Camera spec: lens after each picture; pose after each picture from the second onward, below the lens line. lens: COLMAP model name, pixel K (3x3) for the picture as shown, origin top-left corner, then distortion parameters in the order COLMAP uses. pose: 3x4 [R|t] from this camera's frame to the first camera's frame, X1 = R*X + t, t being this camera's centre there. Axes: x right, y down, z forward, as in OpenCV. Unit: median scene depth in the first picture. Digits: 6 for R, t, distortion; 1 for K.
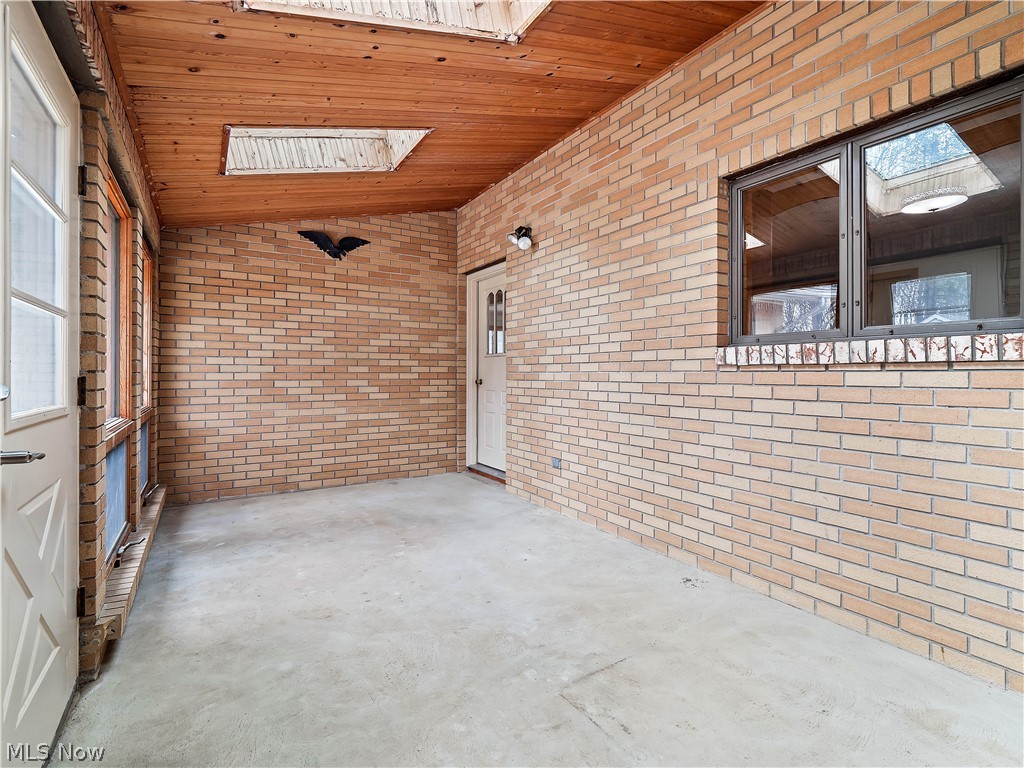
lens RADIAL K [[499.2, 0, 513.2], [0, 499.2, 376.2], [0, 0, 1]] dist [0.001111, -0.005453]
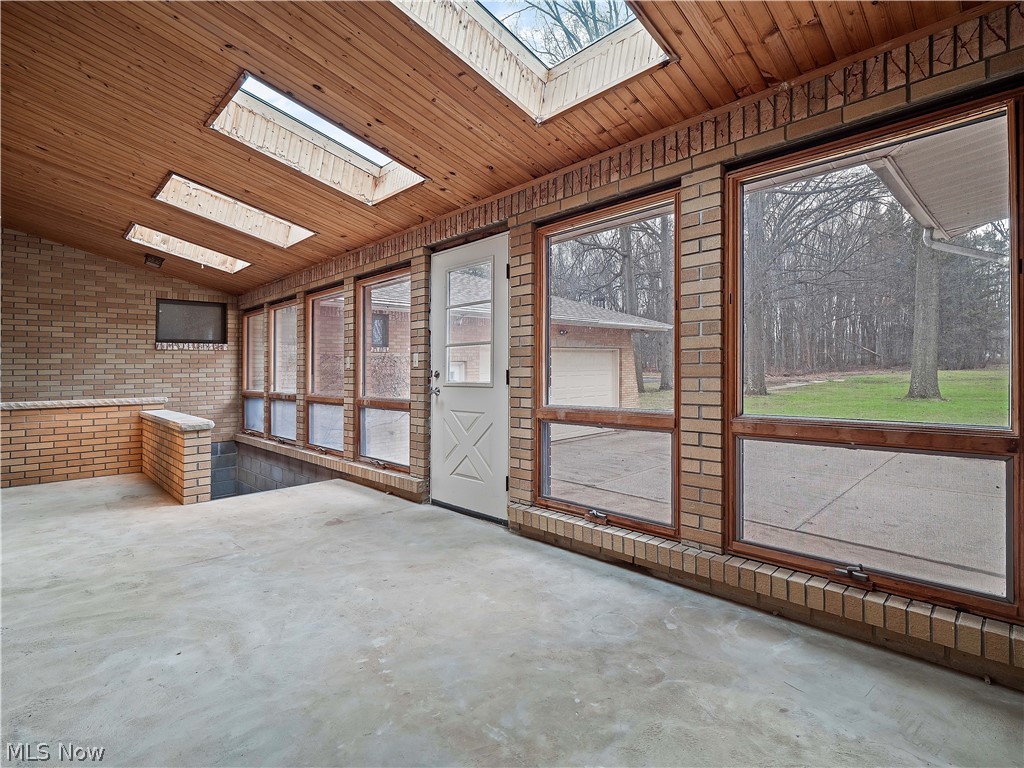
lens RADIAL K [[499.2, 0, 510.0], [0, 499.2, 373.6], [0, 0, 1]] dist [0.001111, -0.005453]
pose [[-0.974423, 0.015836, -0.224163, -0.243910], [0.013797, 0.999848, 0.010657, -0.004785], [0.224298, 0.007292, -0.974493, 1.619460]]
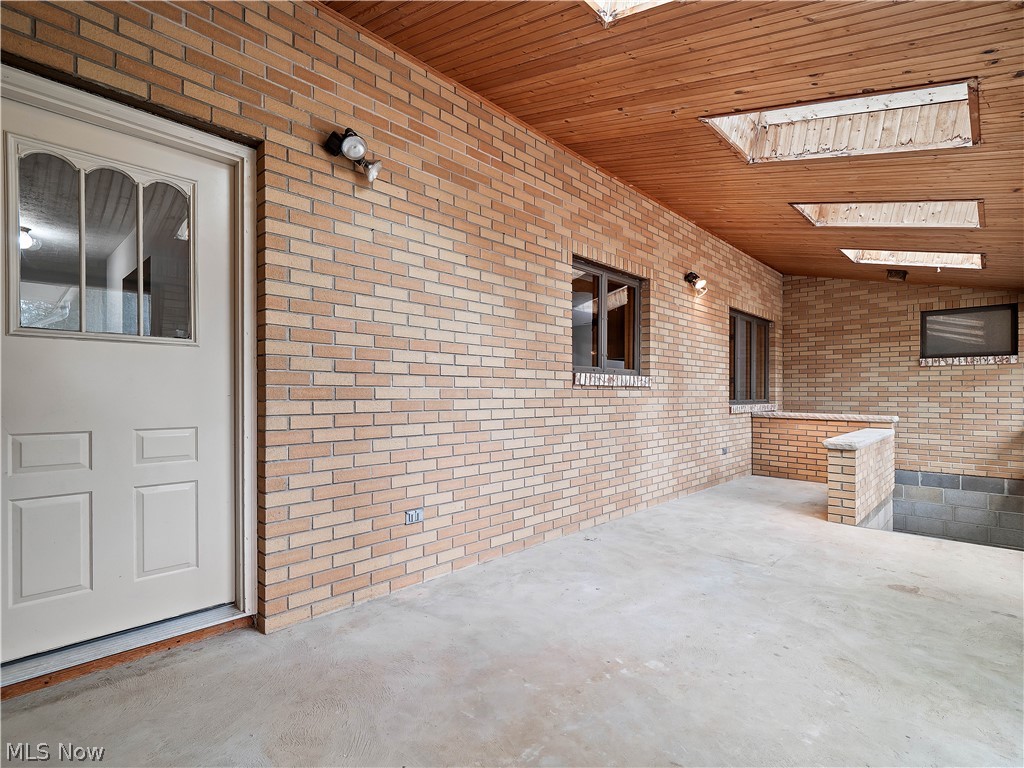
lens RADIAL K [[499.2, 0, 511.0], [0, 499.2, 392.5], [0, 0, 1]] dist [0.001111, -0.005453]
pose [[-0.253736, -0.001311, 0.967273, -0.780155], [-0.000546, 0.999999, 0.001213, -0.001448], [-0.967273, -0.000221, -0.253737, 1.298314]]
